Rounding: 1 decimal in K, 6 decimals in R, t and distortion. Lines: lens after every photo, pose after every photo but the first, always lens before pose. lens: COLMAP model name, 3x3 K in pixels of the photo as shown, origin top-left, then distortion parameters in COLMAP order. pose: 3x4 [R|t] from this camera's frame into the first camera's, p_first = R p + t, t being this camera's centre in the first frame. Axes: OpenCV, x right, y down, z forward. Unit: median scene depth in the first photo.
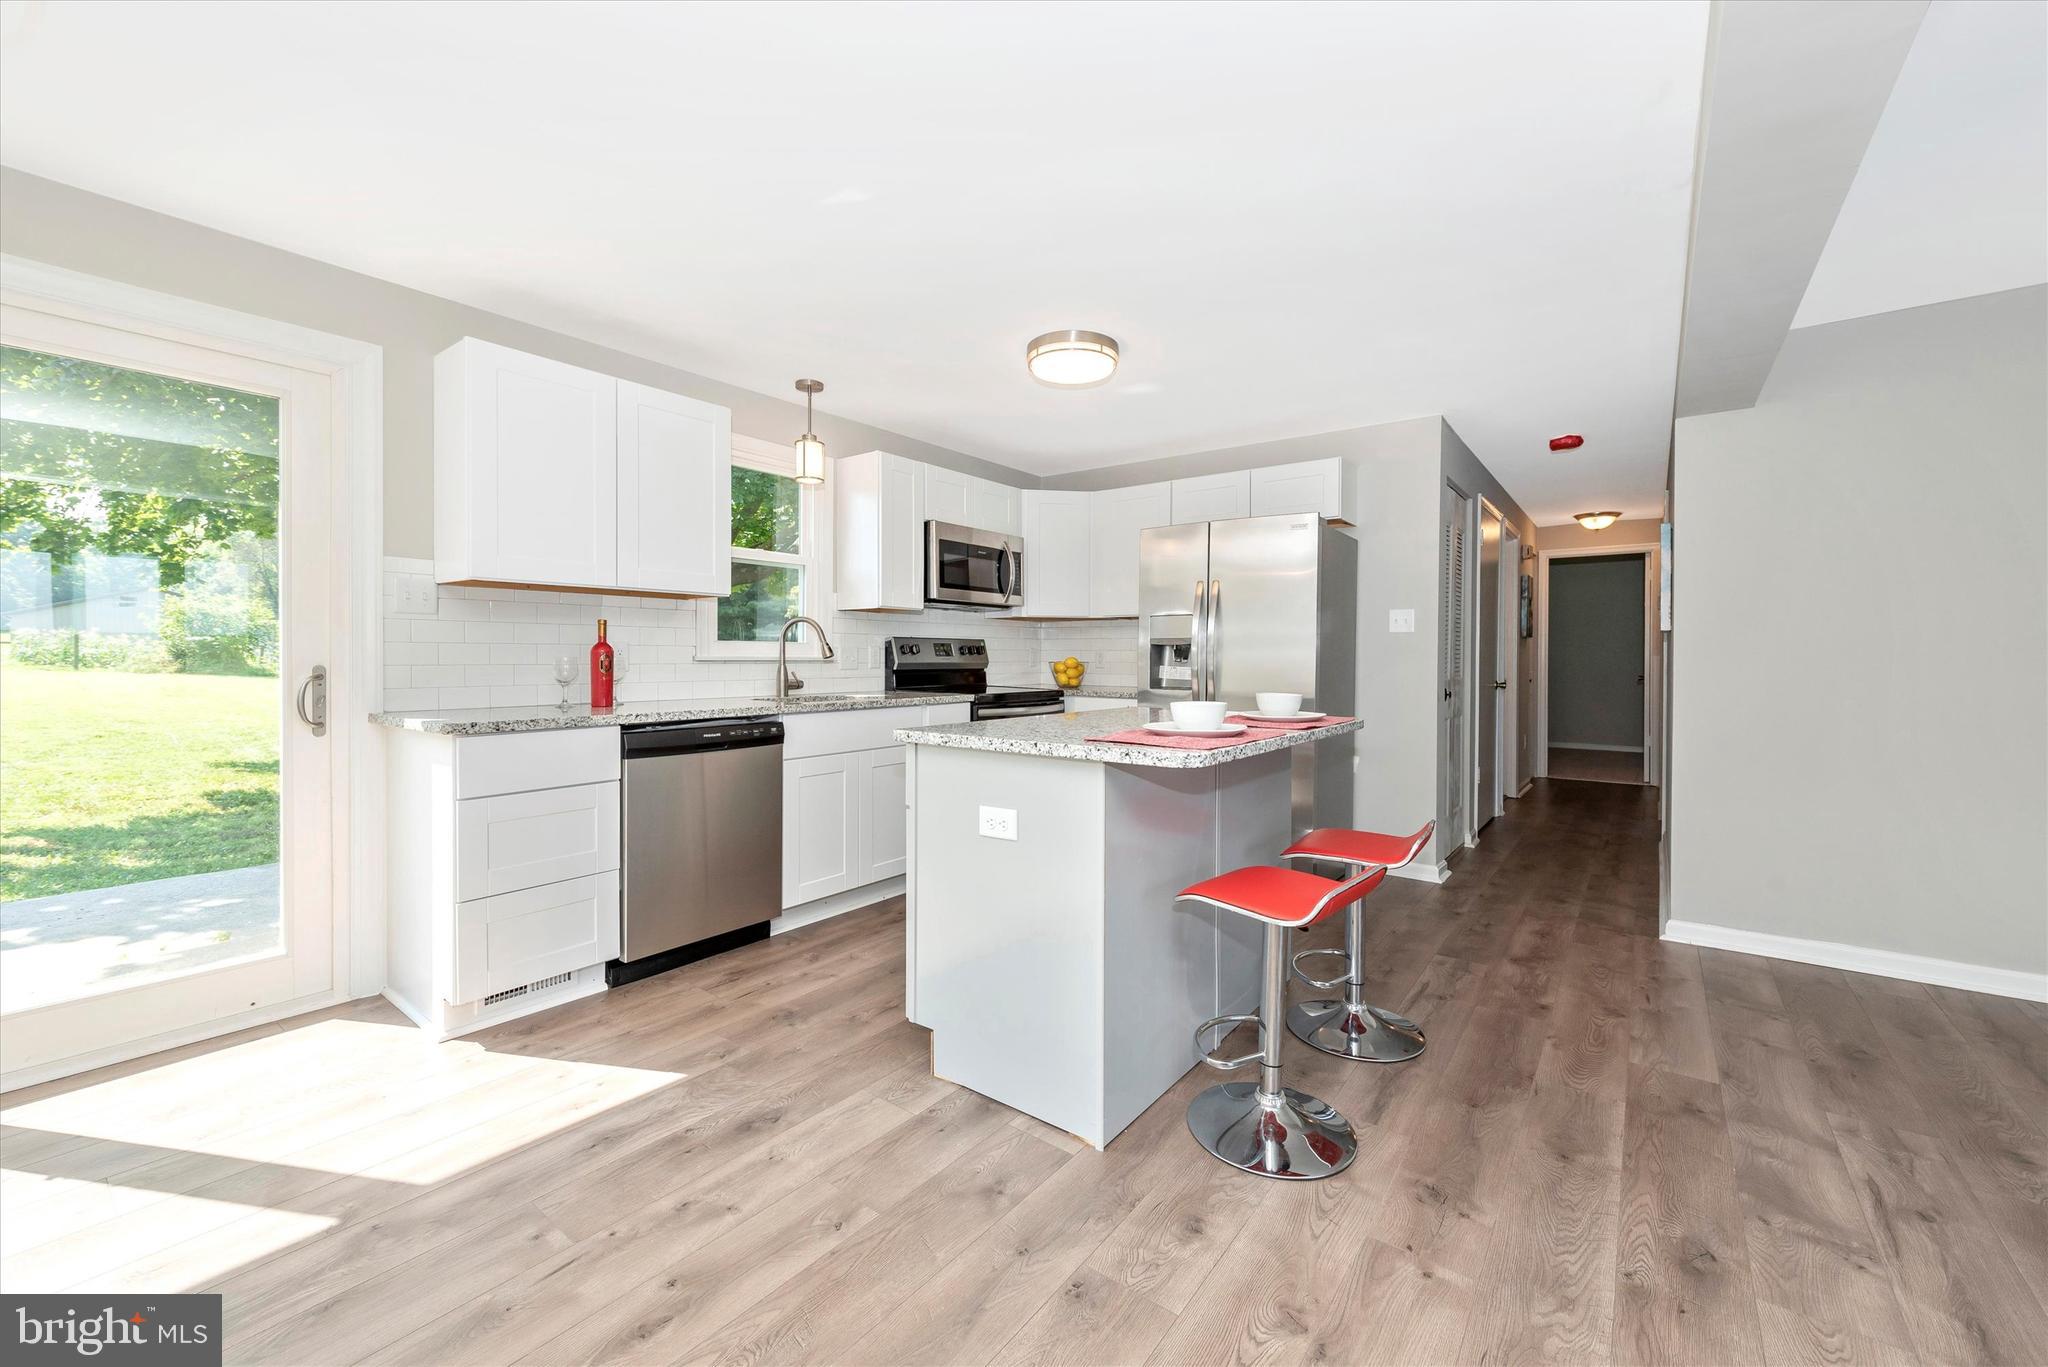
lens RADIAL K [[814.7, 0, 1028.6], [0, 814.7, 665.4], [0, 0, 1]] dist [0.023420, -0.007954]
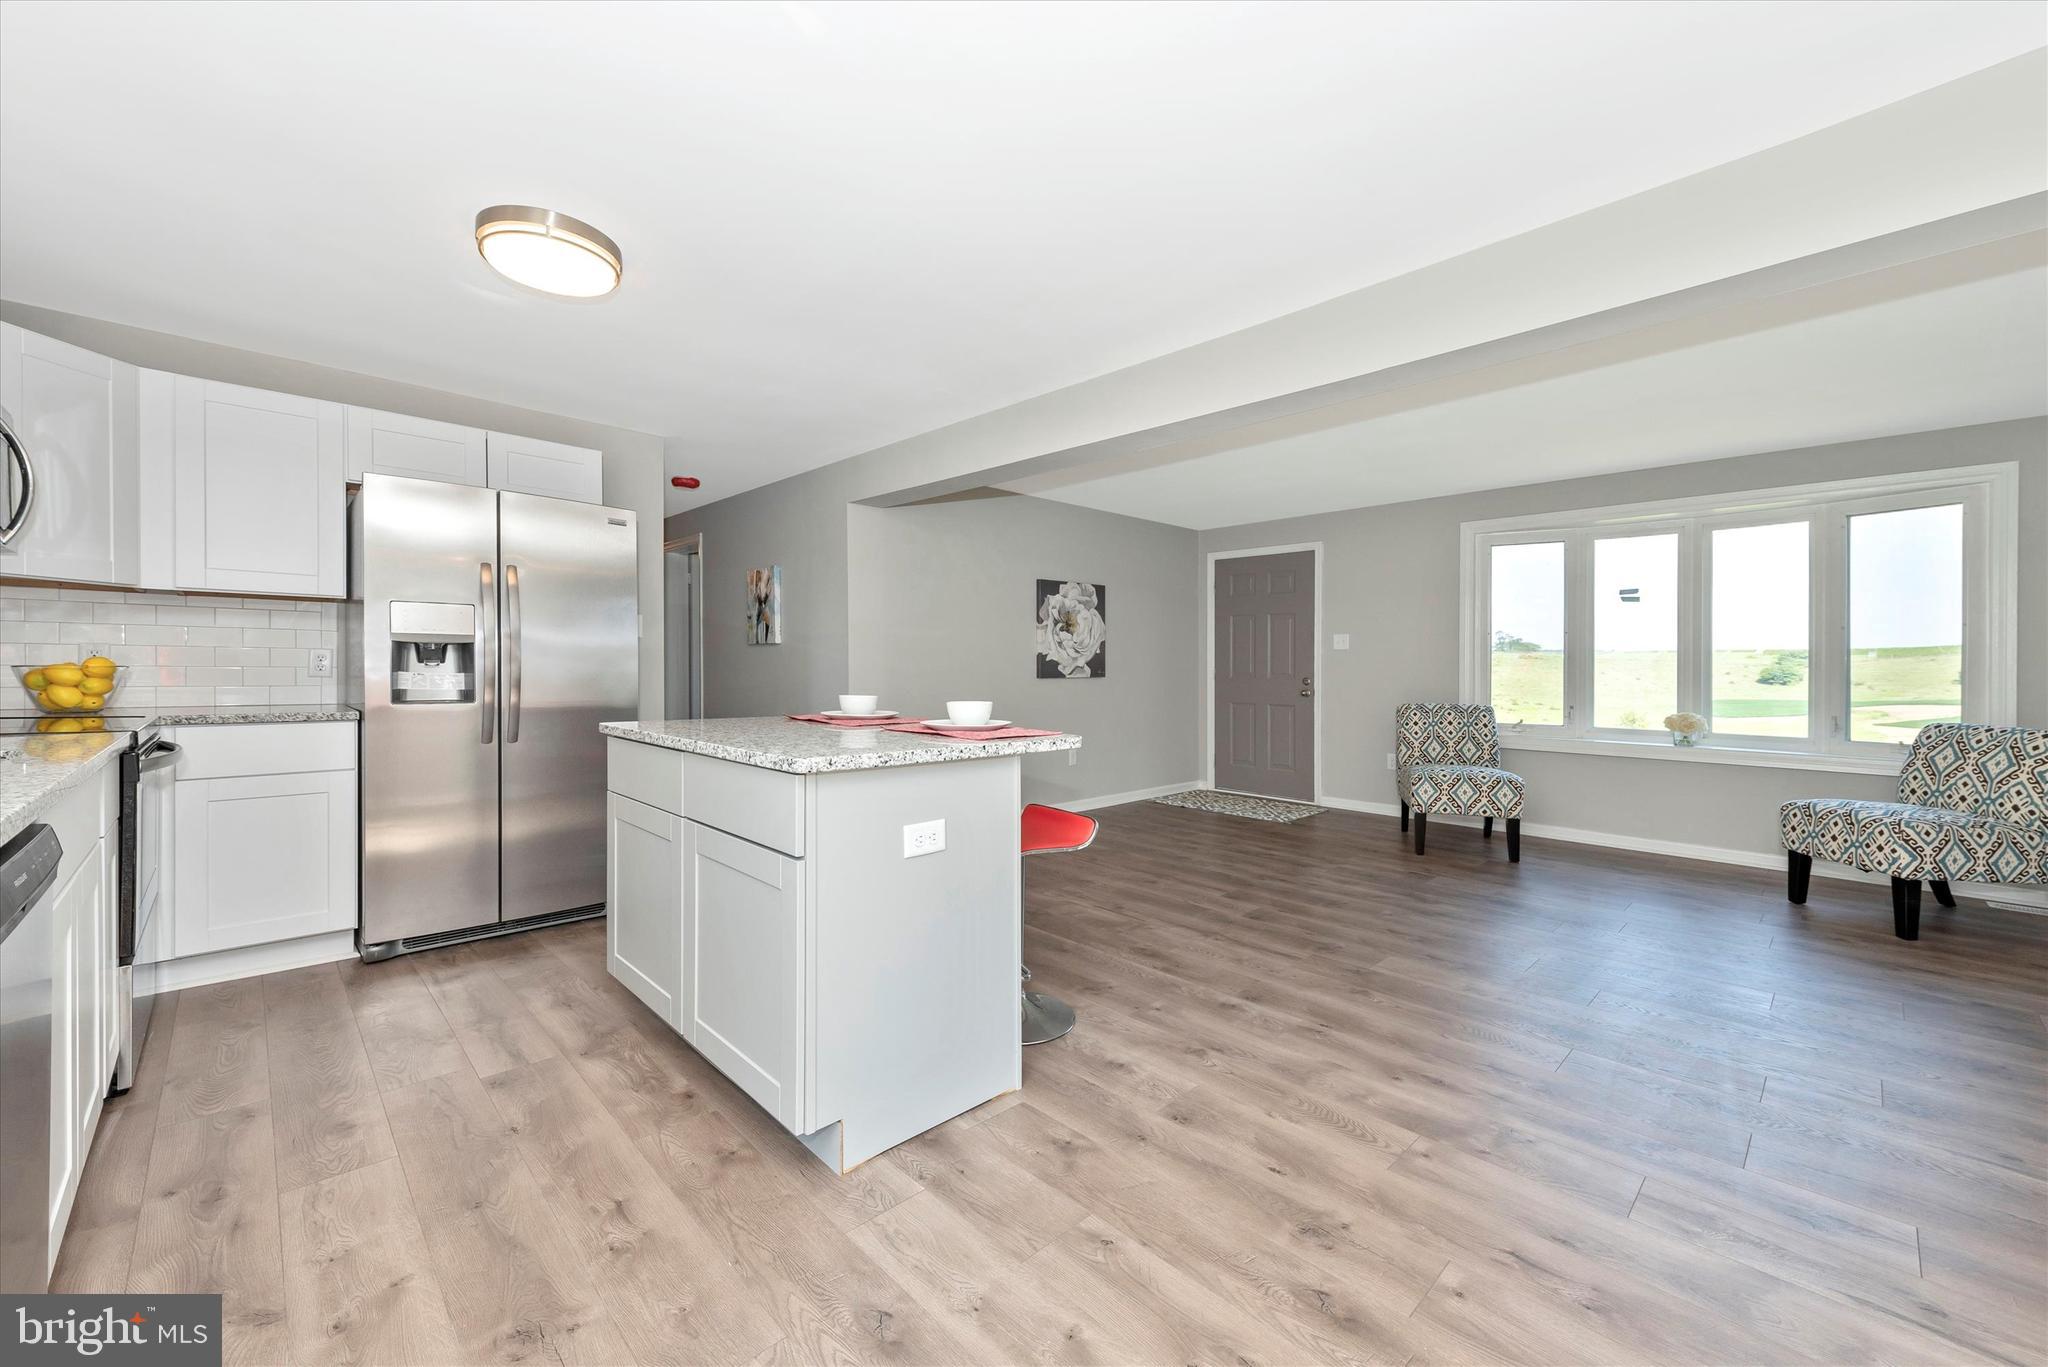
lens RADIAL K [[798.1, 0, 1029.3], [0, 798.1, 672.3], [0, 0, 1]] dist [0.014660, -0.004140]
pose [[0.147624, -0.007423, 0.989016, -0.613606], [0.002438, 0.999972, 0.007142, -0.003677], [-0.989041, 0.001357, 0.147637, 0.489545]]
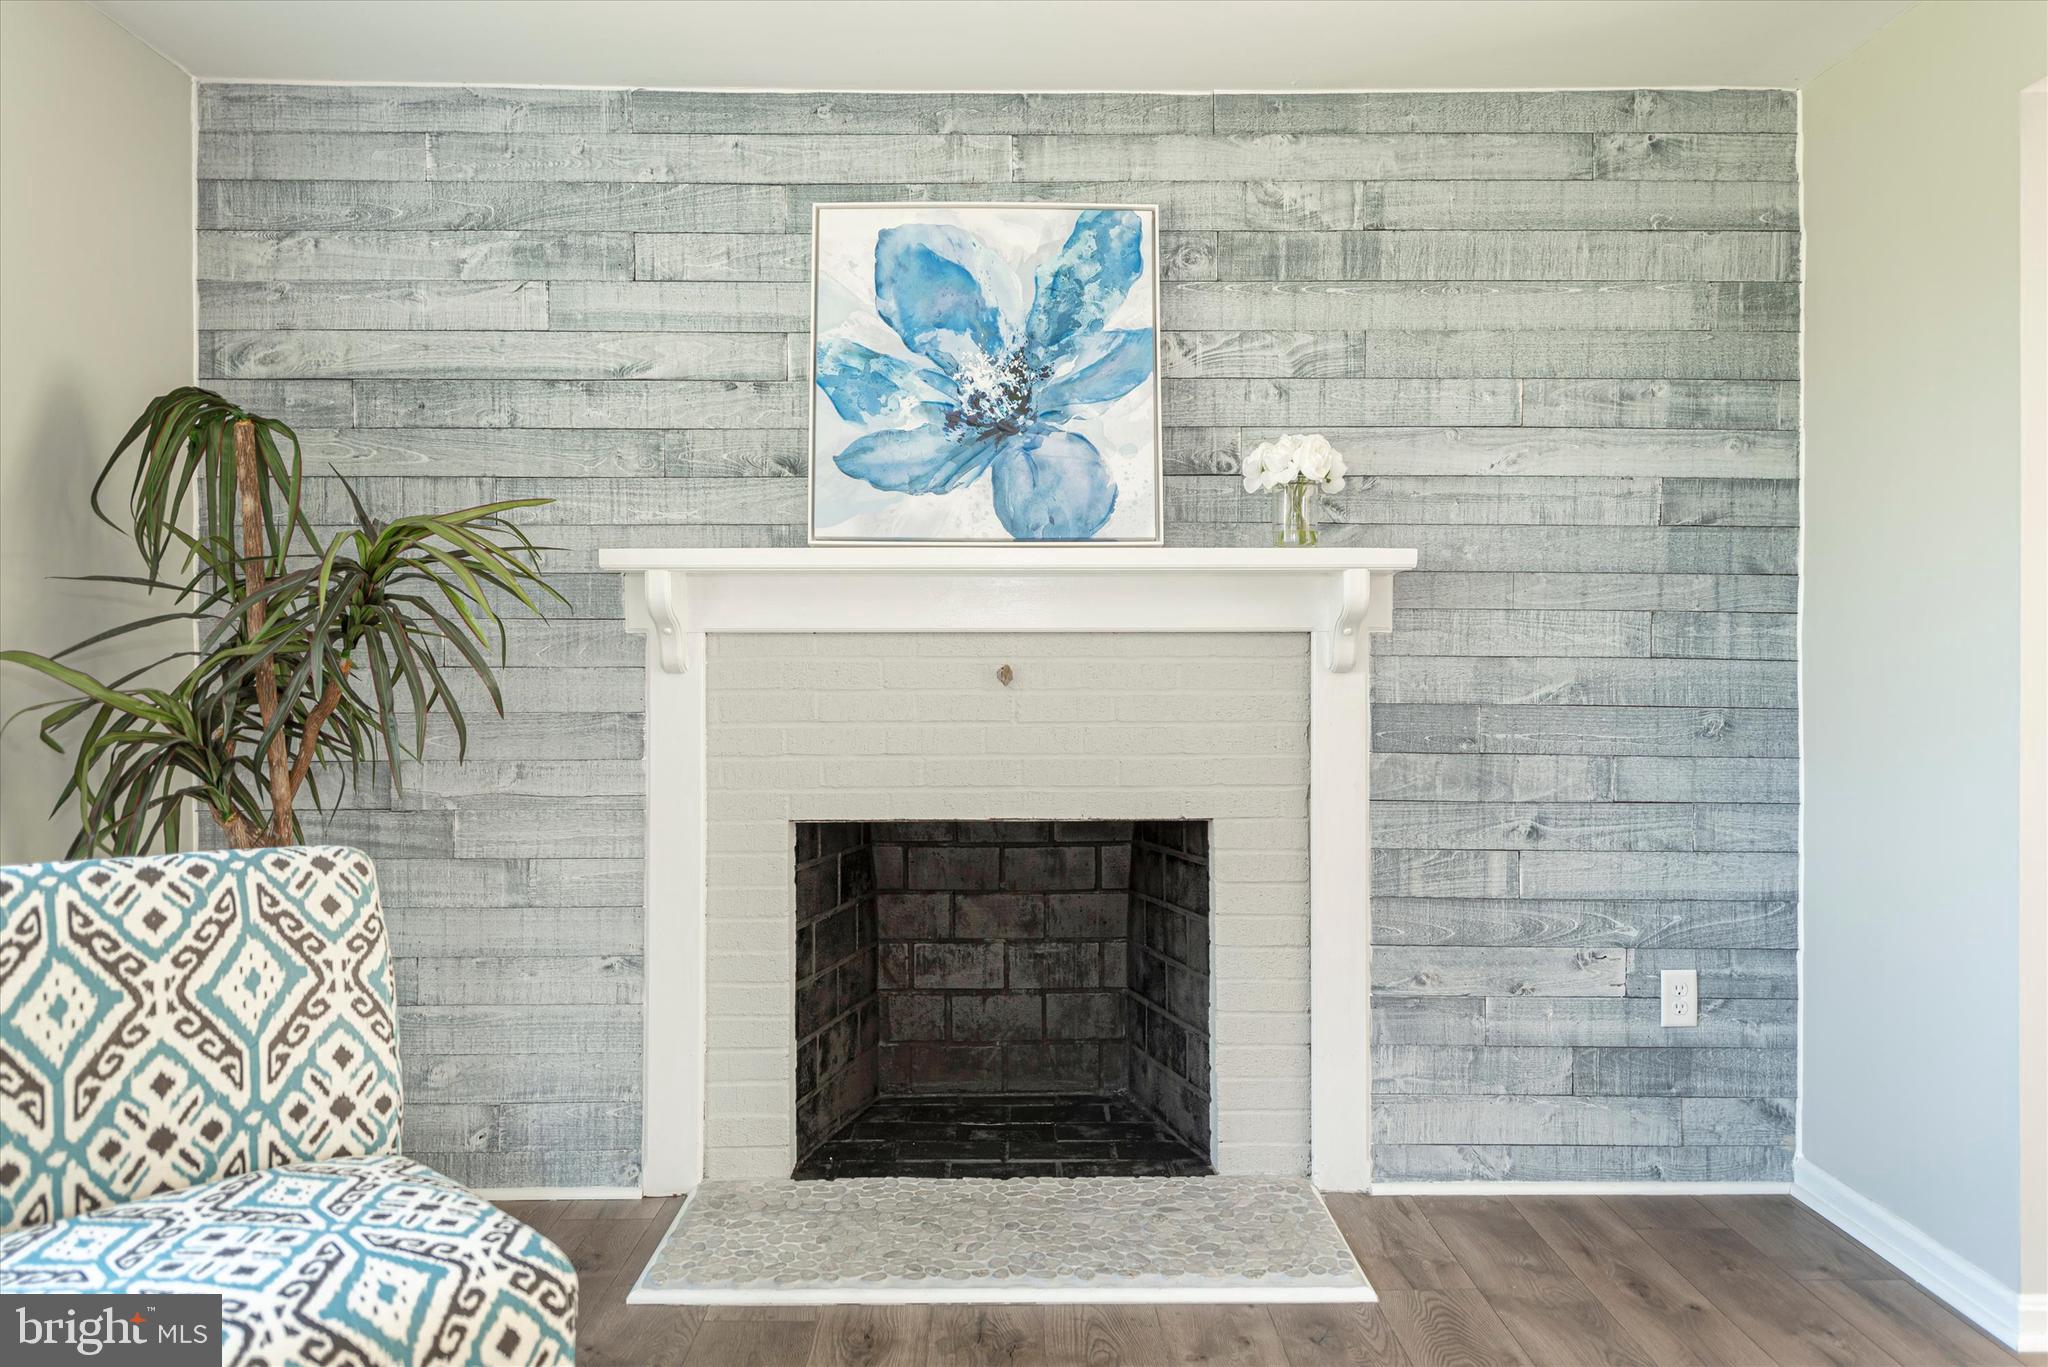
lens RADIAL K [[1362.3, 0, 1007.6], [0, 1362.3, 674.4], [0, 0, 1]] dist [0.025635, -0.000949]
pose [[-0.790284, 0.003938, -0.612728, 0.782468], [-0.008674, 0.999807, 0.017613, -0.005170], [0.612679, 0.019234, -0.790098, -0.032883]]
